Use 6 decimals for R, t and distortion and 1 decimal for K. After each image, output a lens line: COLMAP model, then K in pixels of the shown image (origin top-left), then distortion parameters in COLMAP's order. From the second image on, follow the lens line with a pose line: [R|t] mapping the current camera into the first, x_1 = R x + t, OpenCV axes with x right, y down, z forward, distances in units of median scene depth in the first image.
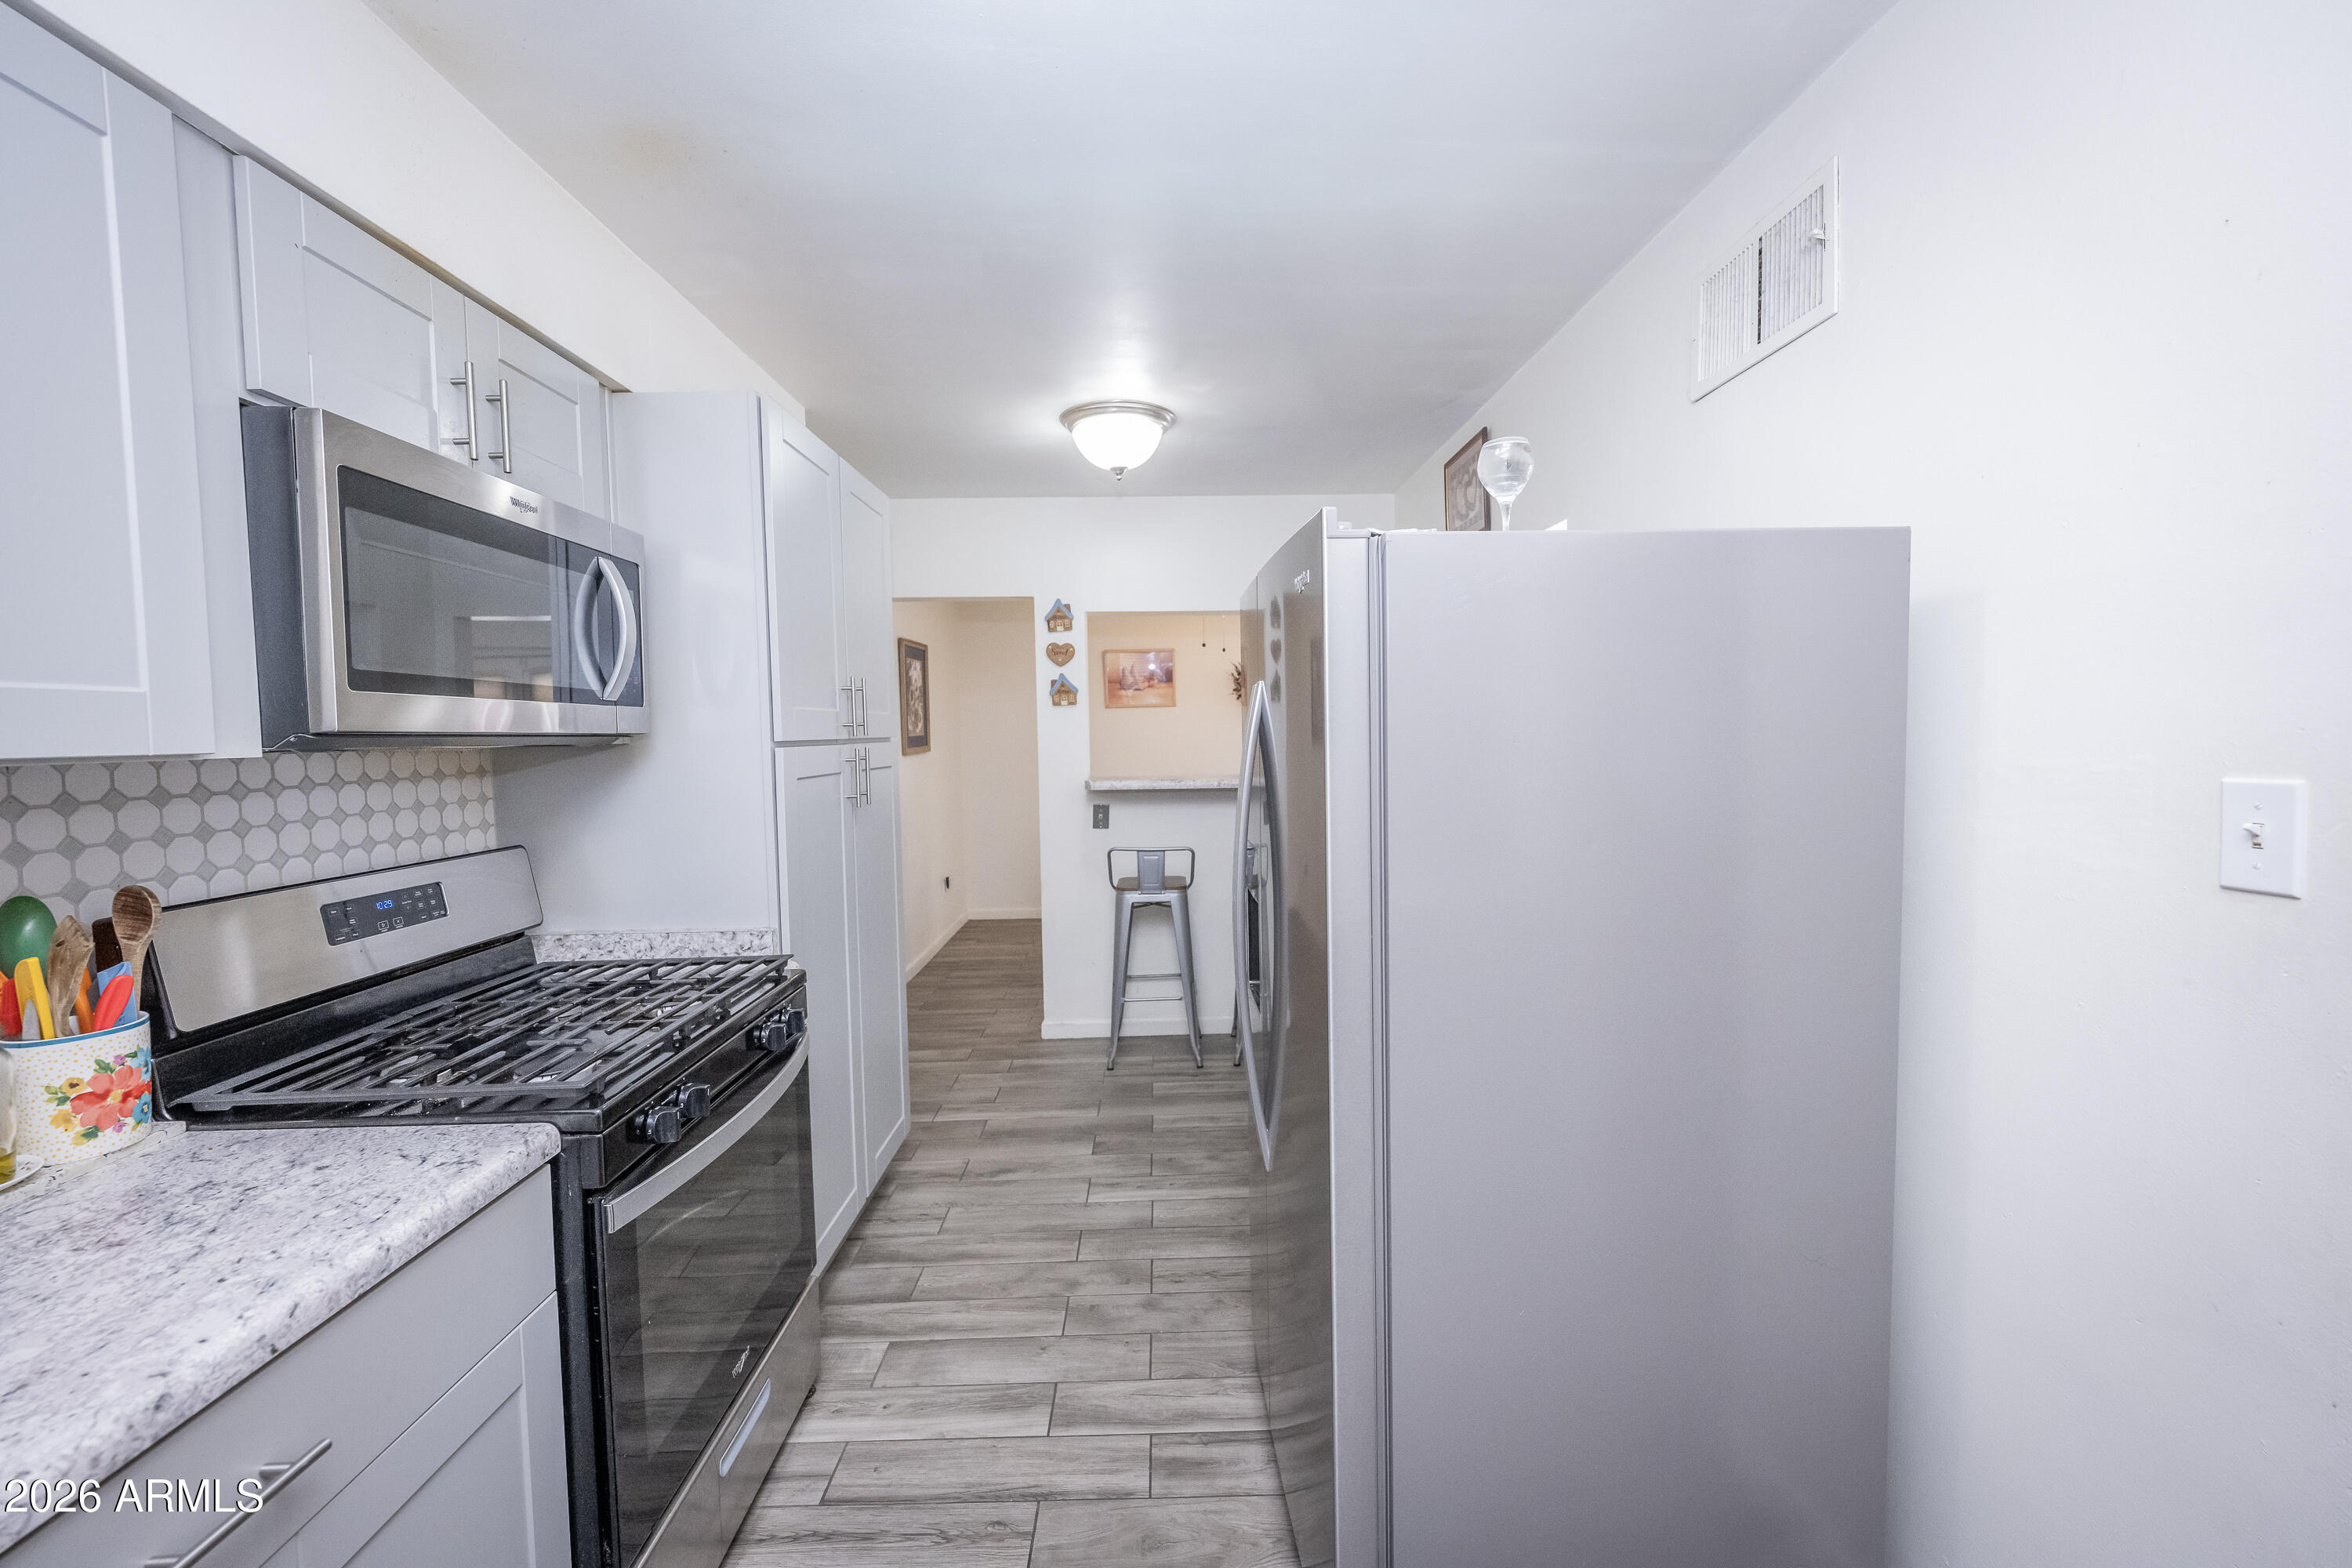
lens RADIAL K [[933.2, 0, 1169.4], [0, 933.2, 778.5], [0, 0, 1]] dist [-0.003167, -0.000050]
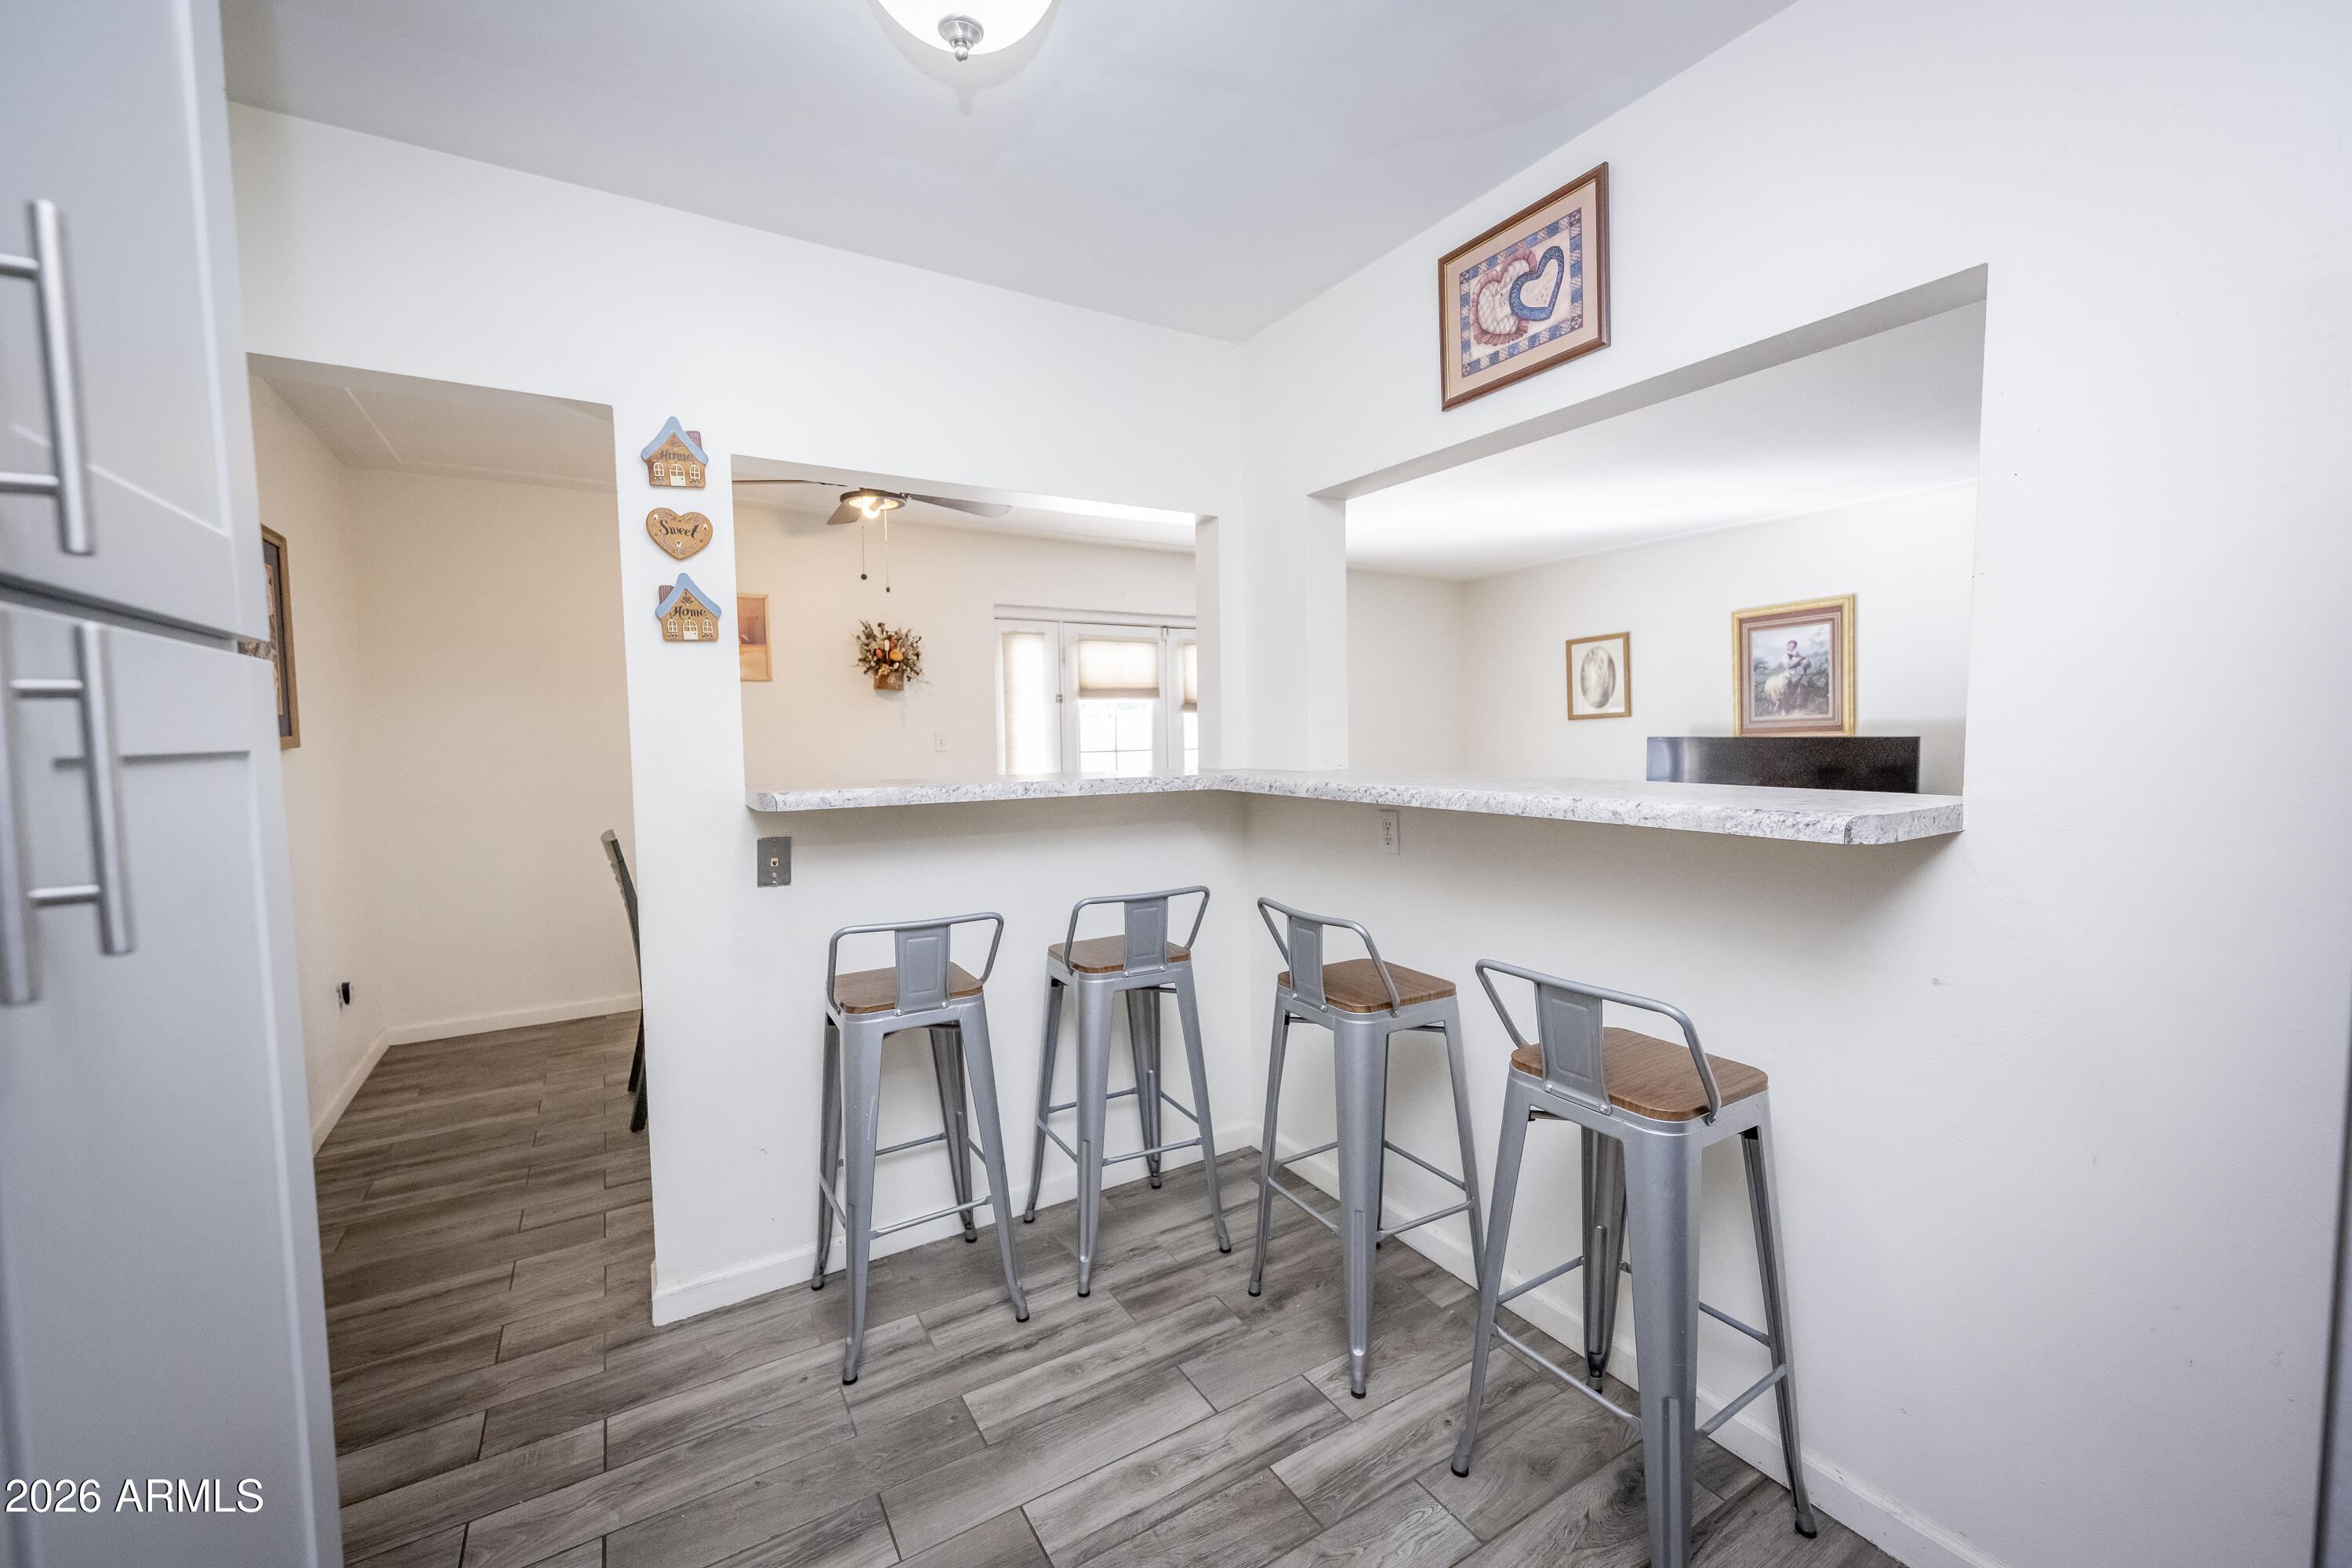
lens RADIAL K [[933.2, 0, 1161.1], [0, 933.2, 775.3], [0, 0, 1]] dist [-0.003167, -0.000050]
pose [[0.864848, -0.027926, 0.501256, -0.146515], [0.028308, 0.999576, 0.006847, -0.004409], [-0.501234, 0.008268, 0.865272, 0.456120]]
